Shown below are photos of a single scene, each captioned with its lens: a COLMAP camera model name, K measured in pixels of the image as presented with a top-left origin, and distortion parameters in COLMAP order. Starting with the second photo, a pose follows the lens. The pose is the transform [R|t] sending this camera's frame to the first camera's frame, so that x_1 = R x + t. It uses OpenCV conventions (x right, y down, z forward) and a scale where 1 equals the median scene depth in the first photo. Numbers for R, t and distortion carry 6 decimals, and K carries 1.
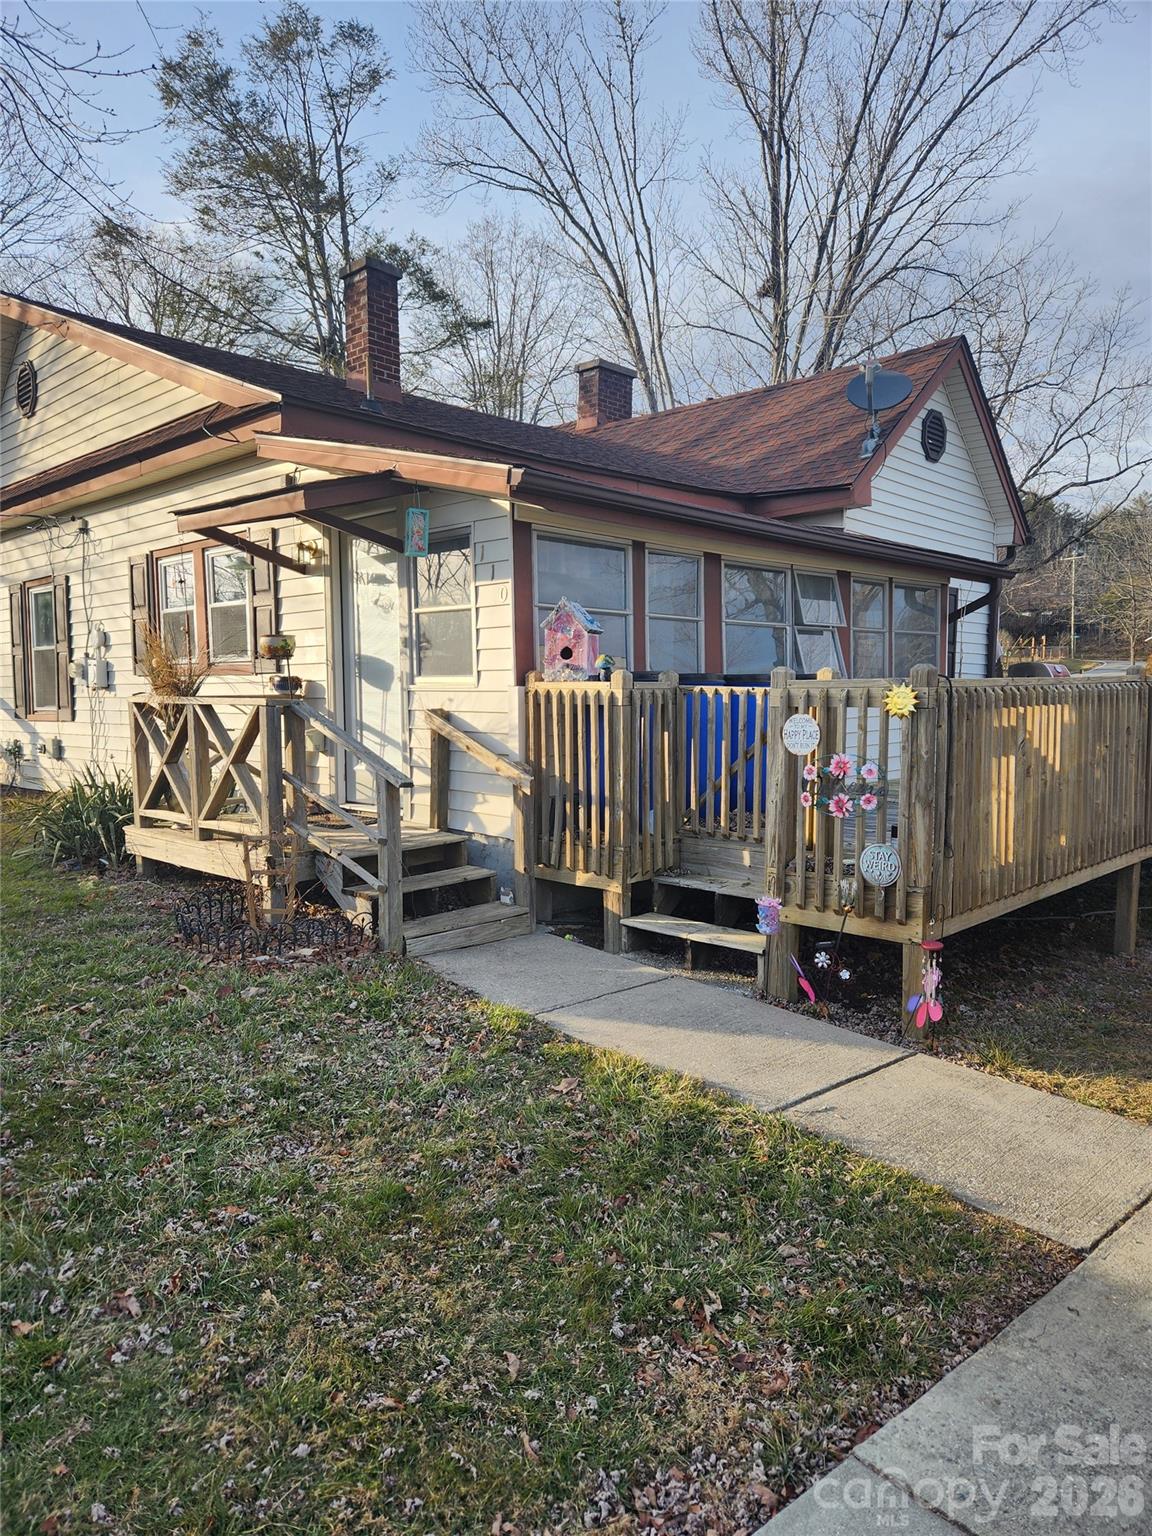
lens RADIAL K [[1017.0, 0, 579.5], [0, 1017.0, 816.8], [0, 0, 1]] dist [0.077905, -0.053126]
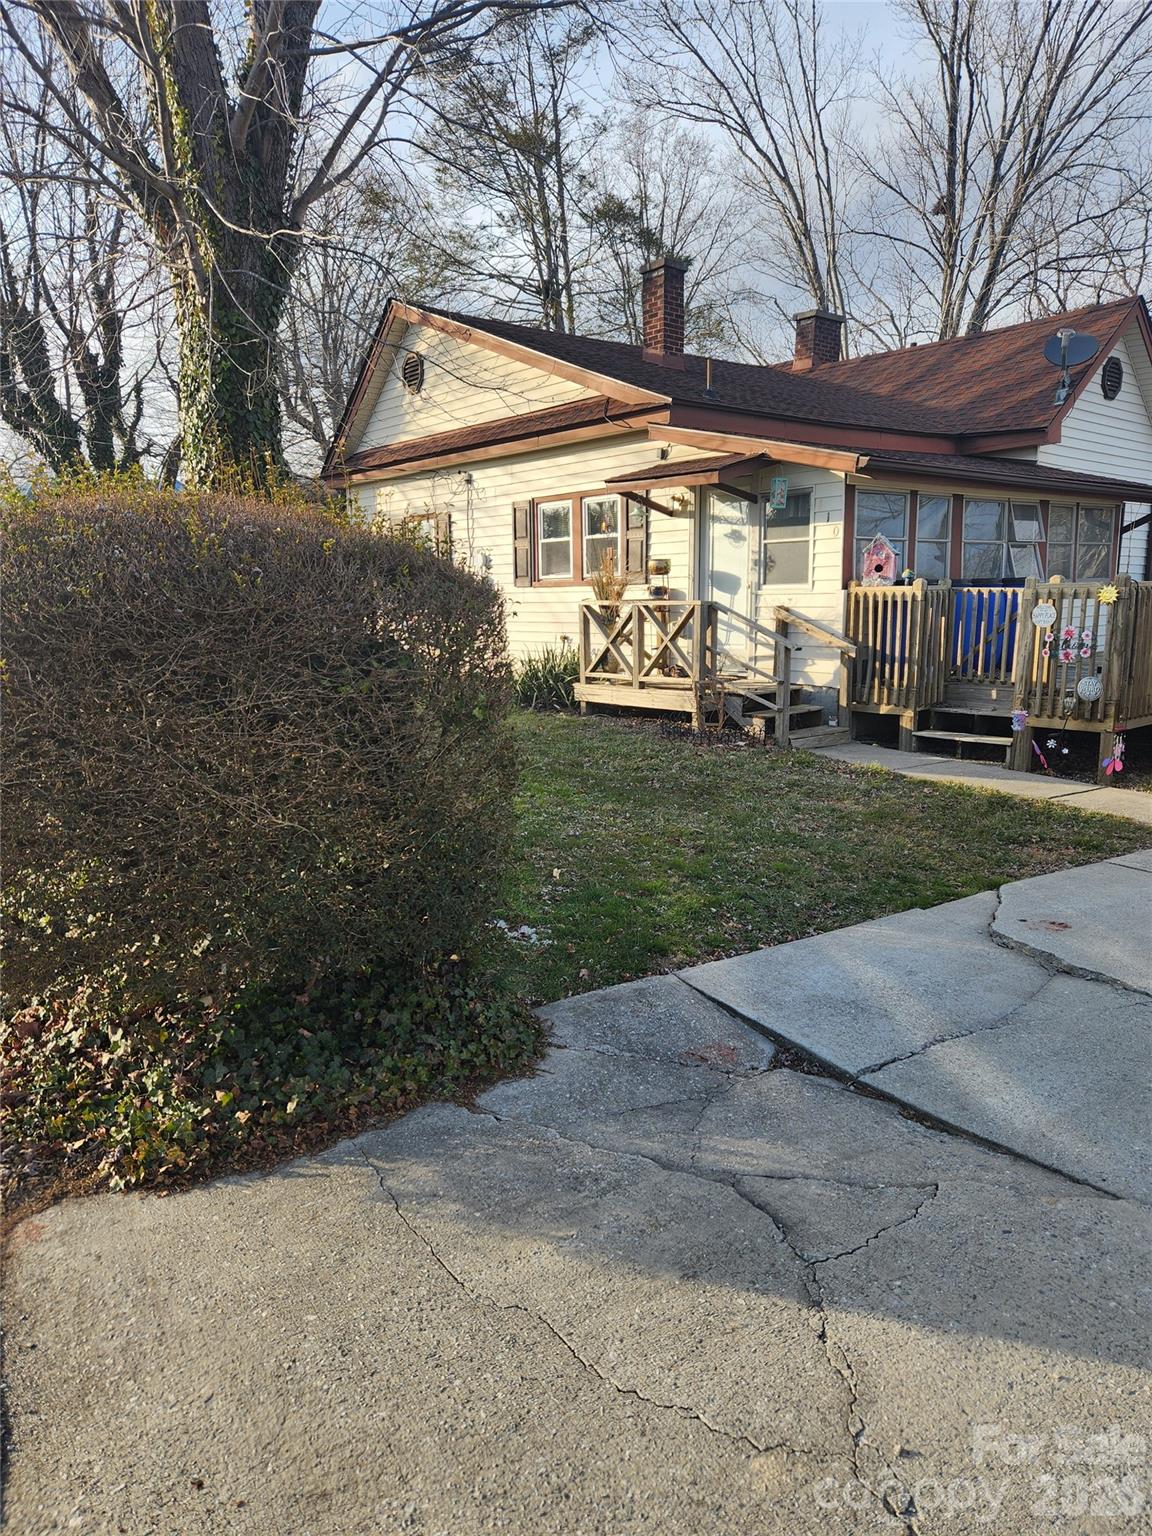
lens RADIAL K [[1017.0, 0, 579.5], [0, 1017.0, 816.8], [0, 0, 1]] dist [0.077905, -0.053126]
pose [[0.994729, 0.011427, -0.101902, -0.272578], [-0.001868, 0.995626, 0.093412, 0.069150], [0.102524, -0.092729, 0.990399, -0.602662]]
